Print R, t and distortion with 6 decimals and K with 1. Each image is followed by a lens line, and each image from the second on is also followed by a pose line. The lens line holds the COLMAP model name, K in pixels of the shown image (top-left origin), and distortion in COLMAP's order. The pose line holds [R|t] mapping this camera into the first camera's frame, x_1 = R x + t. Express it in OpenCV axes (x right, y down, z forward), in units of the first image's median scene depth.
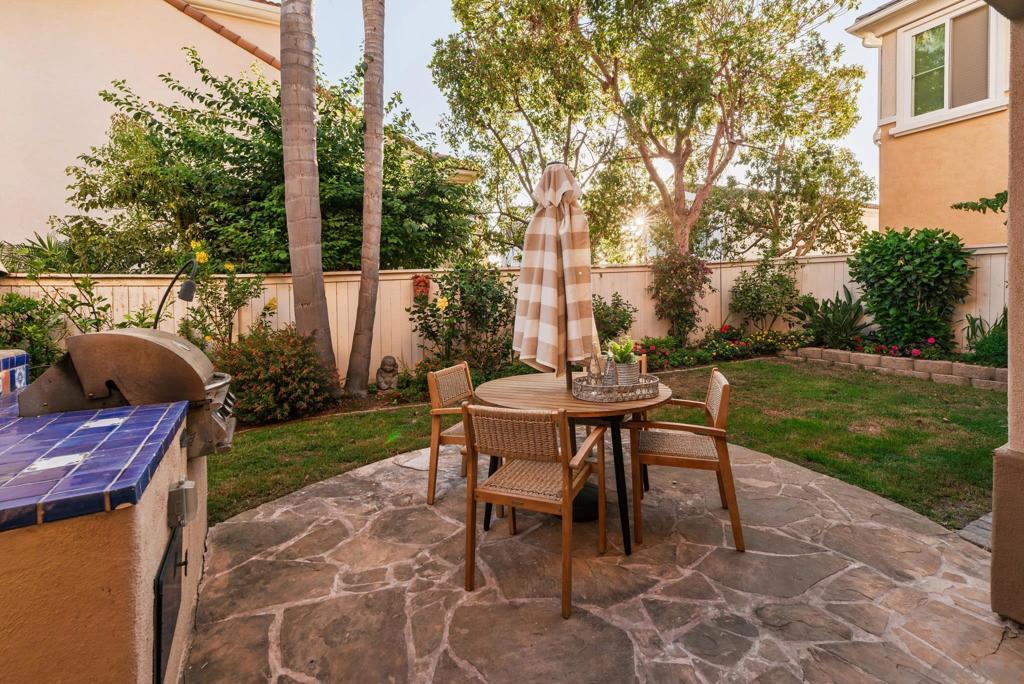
lens RADIAL K [[466.5, 0, 536.7], [0, 466.5, 319.9], [0, 0, 1]] dist [0.001950, 0.000680]
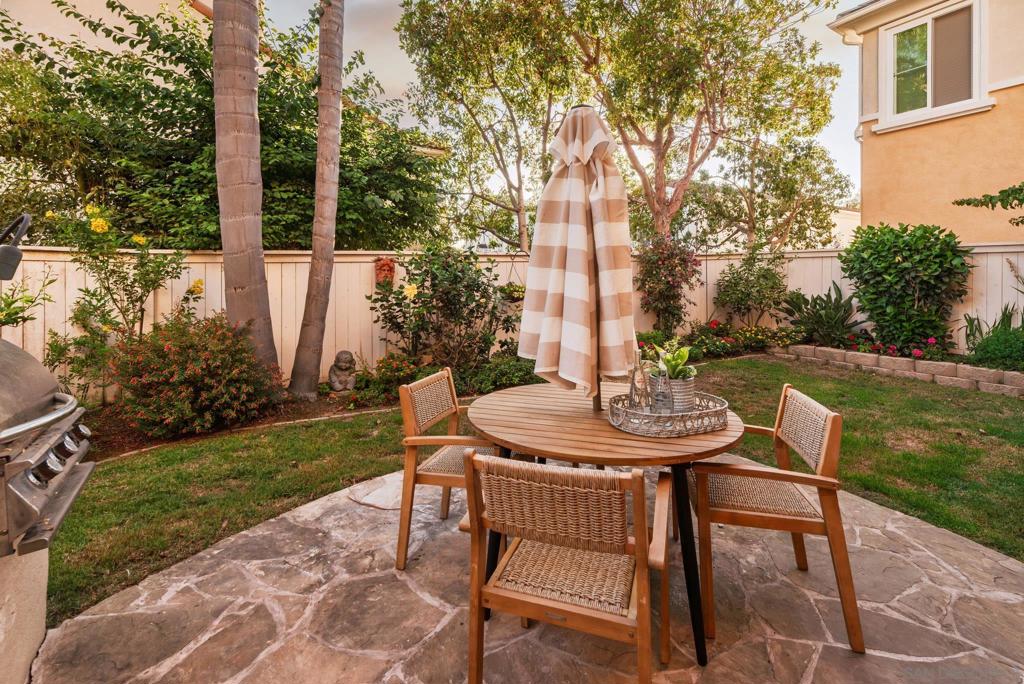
lens RADIAL K [[449.5, 0, 546.4], [0, 449.5, 310.6], [0, 0, 1]] dist [0.004189, 0.000341]
pose [[0.993403, 0.017142, 0.113390, -0.042423], [-0.017666, 0.999837, 0.003616, -0.005764], [-0.113310, -0.005595, 0.993544, 0.134138]]
